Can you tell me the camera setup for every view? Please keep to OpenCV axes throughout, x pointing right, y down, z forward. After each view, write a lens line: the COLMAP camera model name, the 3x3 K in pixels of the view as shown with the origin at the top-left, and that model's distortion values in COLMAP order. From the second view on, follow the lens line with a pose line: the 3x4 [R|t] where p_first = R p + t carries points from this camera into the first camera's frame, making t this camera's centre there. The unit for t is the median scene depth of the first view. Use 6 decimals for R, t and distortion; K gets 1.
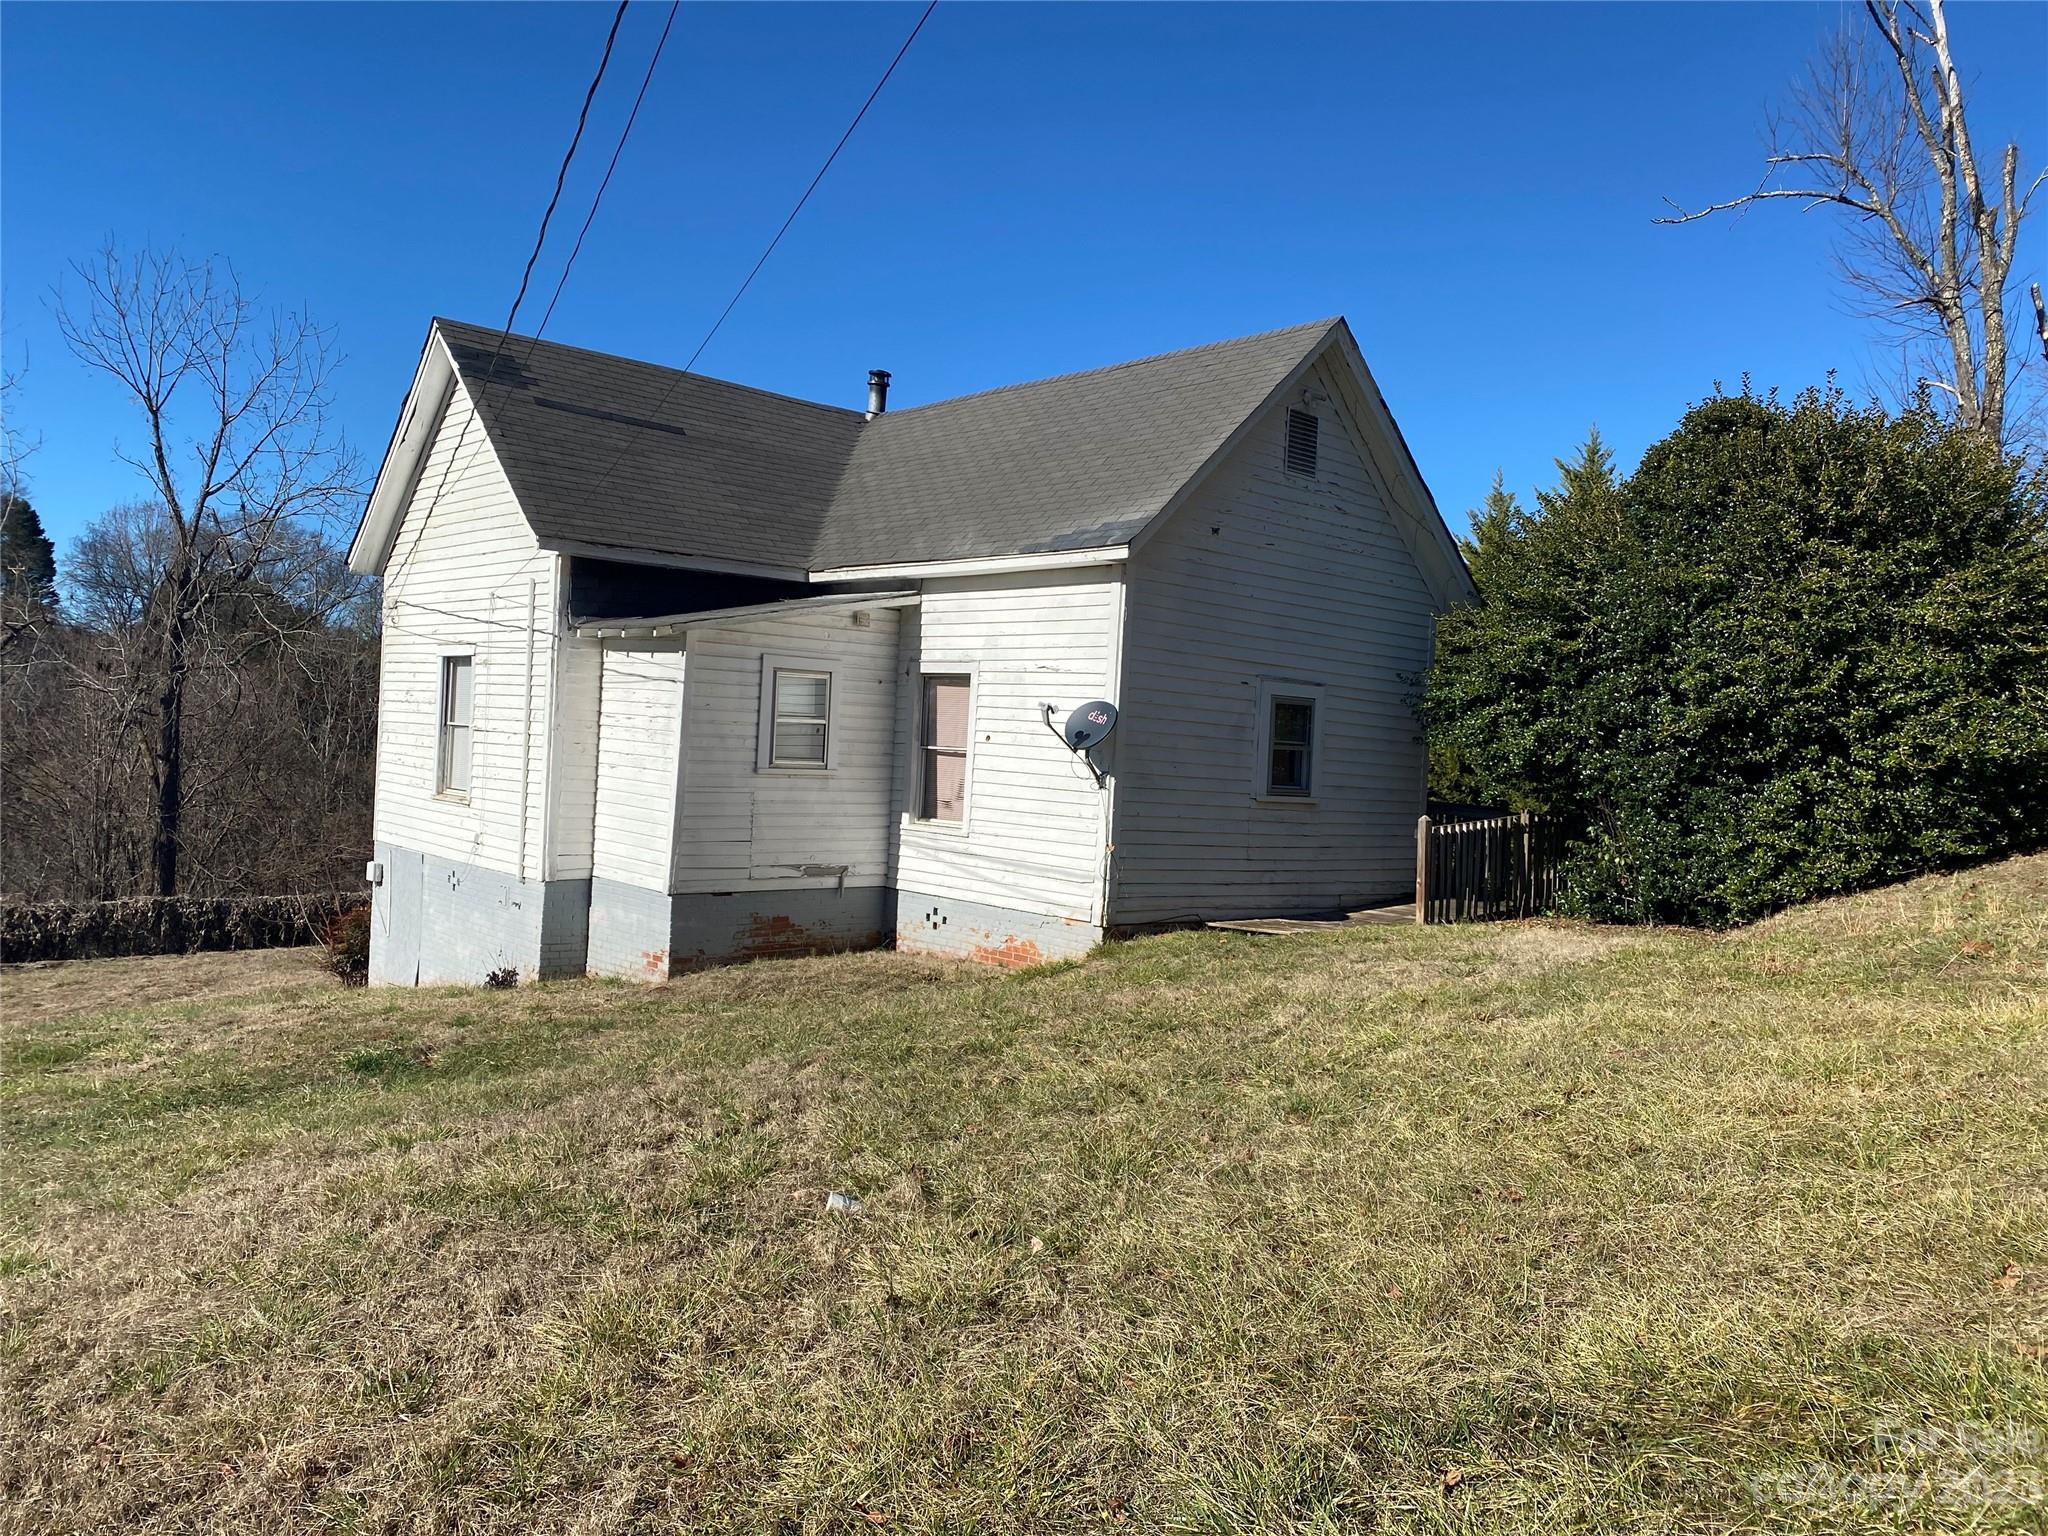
lens RADIAL K [[1550.5, 0, 1025.5], [0, 1550.5, 757.9], [0, 0, 1]] dist [0.036502, -0.034404]
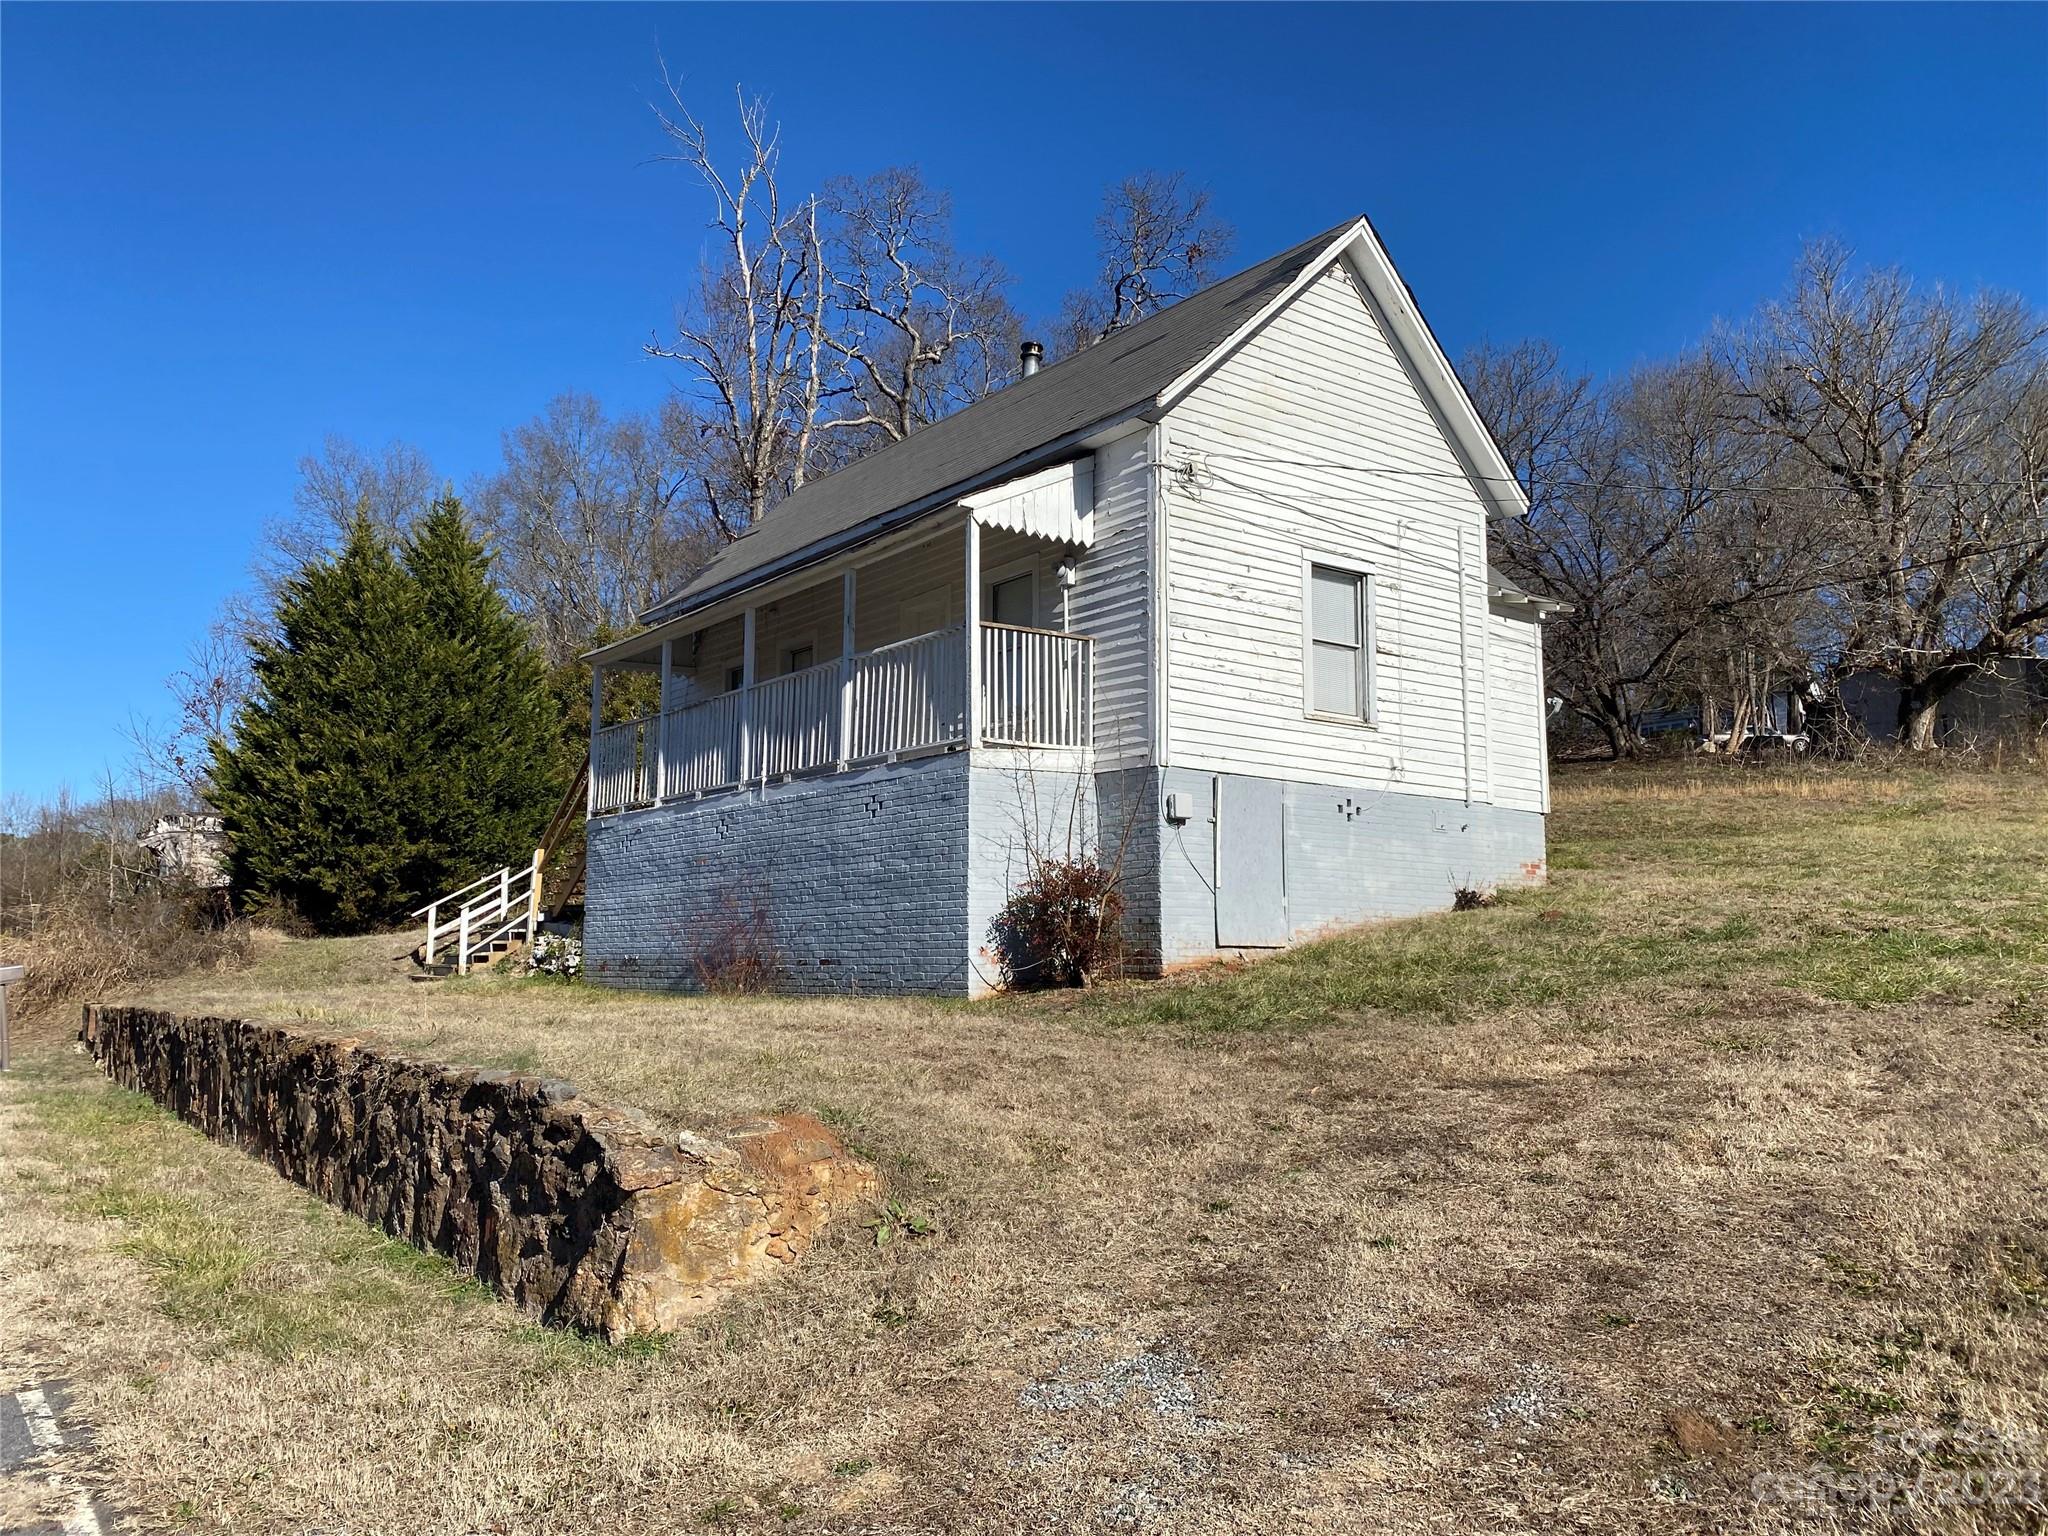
lens RADIAL K [[1561.2, 0, 1058.9], [0, 1561.2, 760.2], [0, 0, 1]] dist [0.107890, -0.211415]
pose [[0.075987, 0.071115, 0.994570, -3.026857], [-0.002445, 0.997464, -0.071135, 0.269213], [-0.997106, 0.002973, 0.075968, 2.563649]]
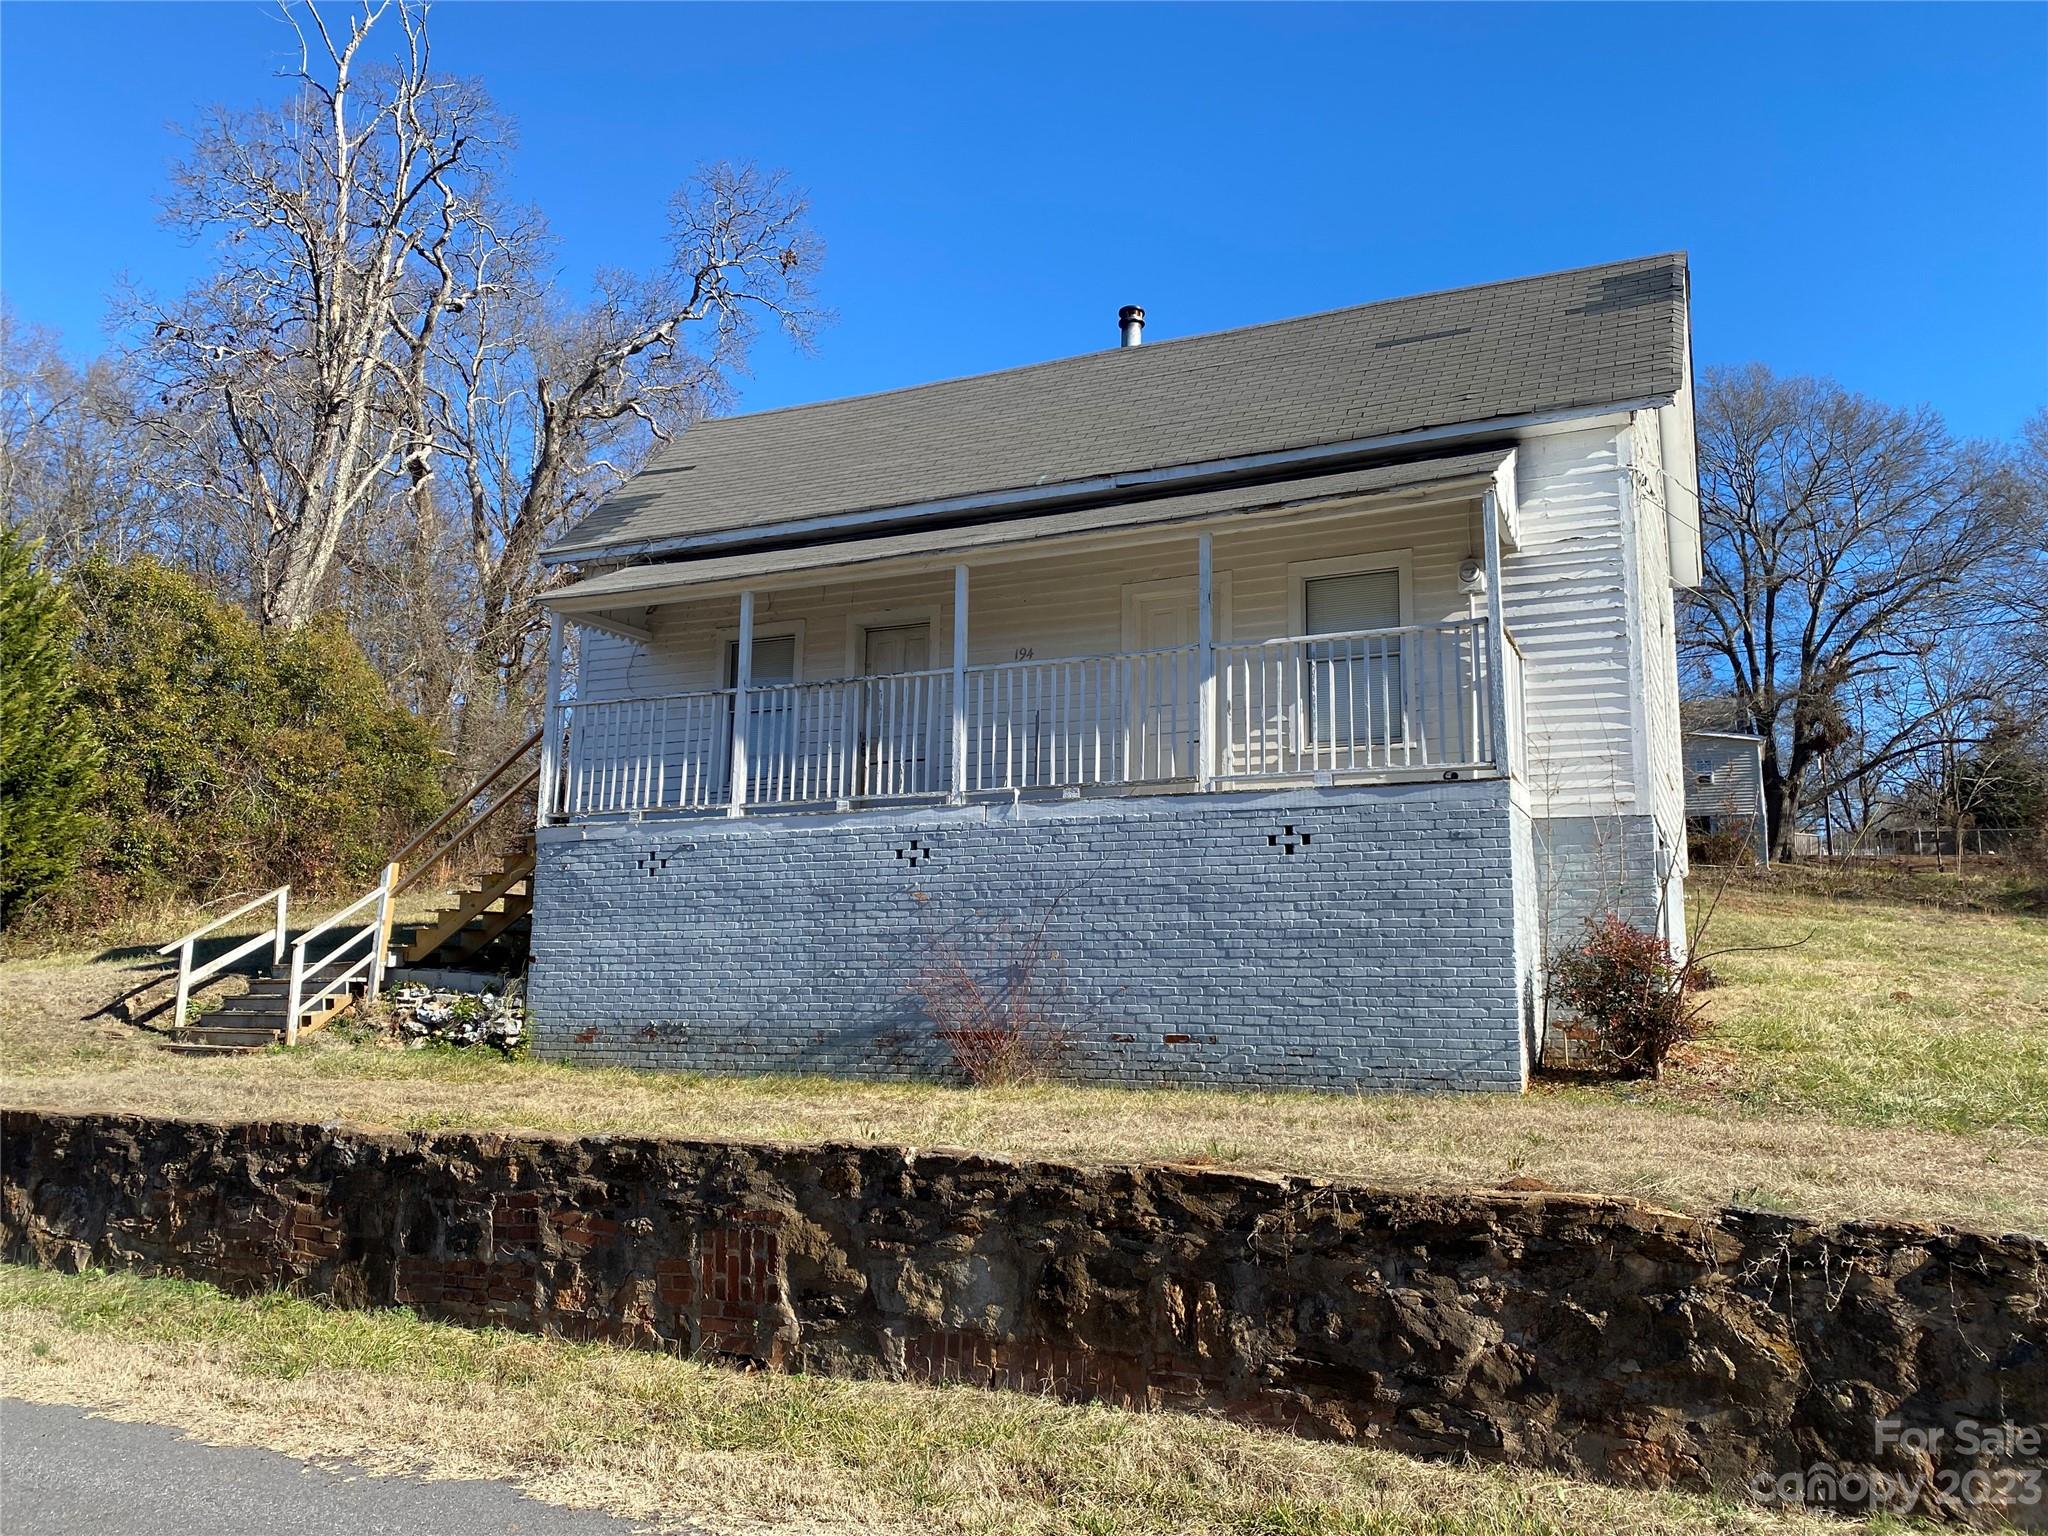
lens RADIAL K [[1548.4, 0, 1033.7], [0, 1548.4, 755.1], [0, 0, 1]] dist [0.015829, -0.002930]
pose [[-0.409021, 0.093365, 0.907736, -2.320251], [-0.040046, 0.991957, -0.120072, 0.299119], [-0.911646, -0.085463, -0.401992, 3.861354]]
